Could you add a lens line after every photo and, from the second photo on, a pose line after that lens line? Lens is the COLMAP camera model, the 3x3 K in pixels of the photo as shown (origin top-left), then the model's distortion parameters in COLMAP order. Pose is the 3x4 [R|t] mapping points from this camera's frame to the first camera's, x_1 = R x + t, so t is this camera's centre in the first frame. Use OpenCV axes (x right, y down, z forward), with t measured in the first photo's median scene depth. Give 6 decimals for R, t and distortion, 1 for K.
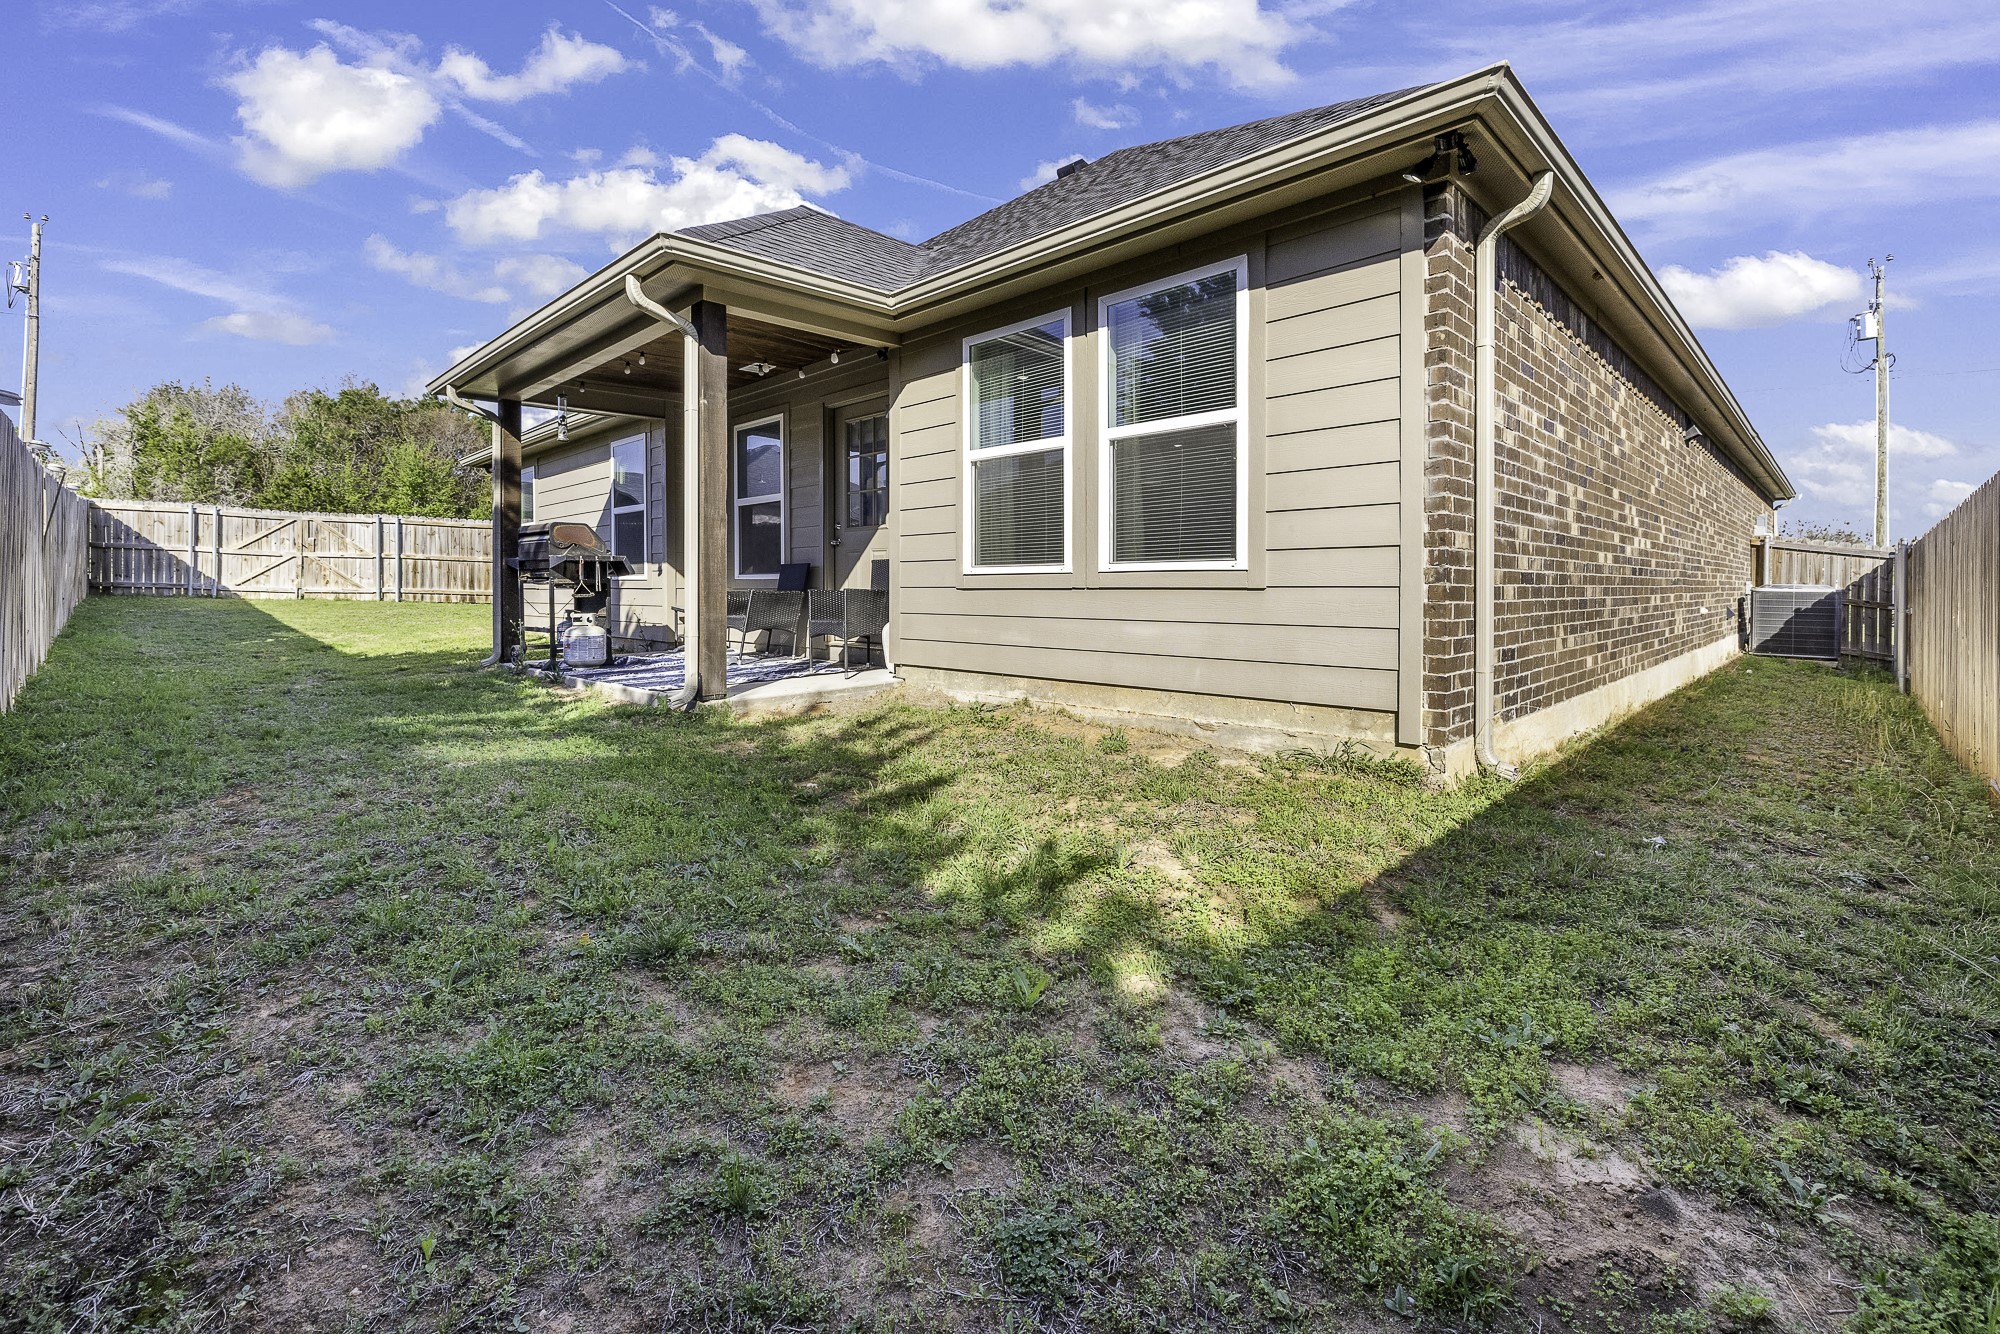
lens RADIAL K [[856.2, 0, 1001.8], [0, 856.2, 613.1], [0, 0, 1]] dist [0.000593, -0.000350]
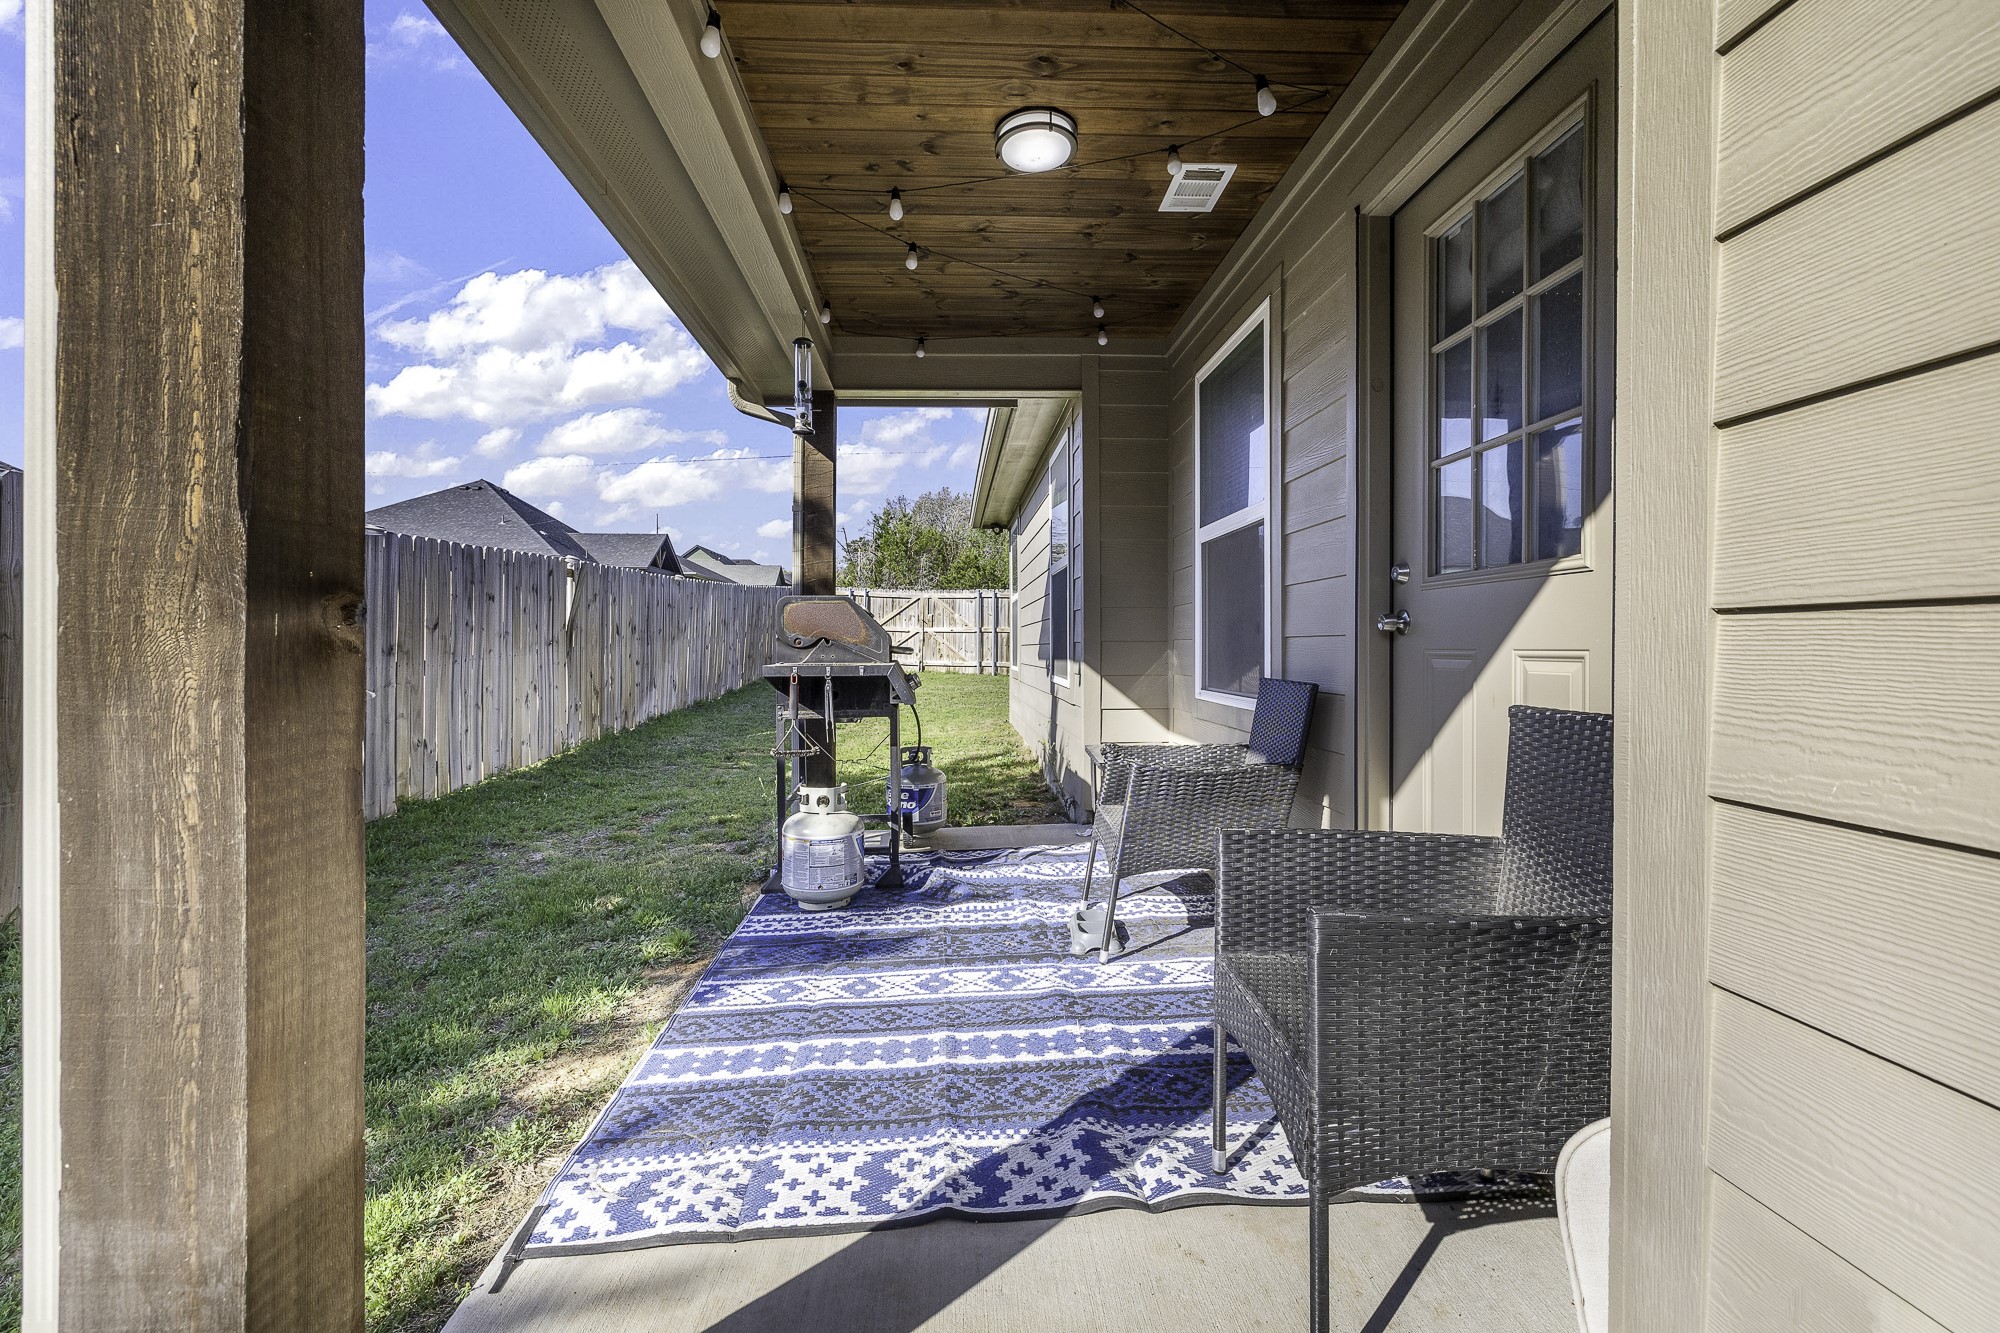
lens RADIAL K [[869.1, 0, 1003.7], [0, 869.1, 630.0], [0, 0, 1]] dist [0.000361, -0.000020]
pose [[0.758307, -0.011217, -0.651802, -0.034947], [-0.022766, 0.998786, -0.043675, -0.023555], [0.651501, 0.047958, 0.757131, 0.247368]]
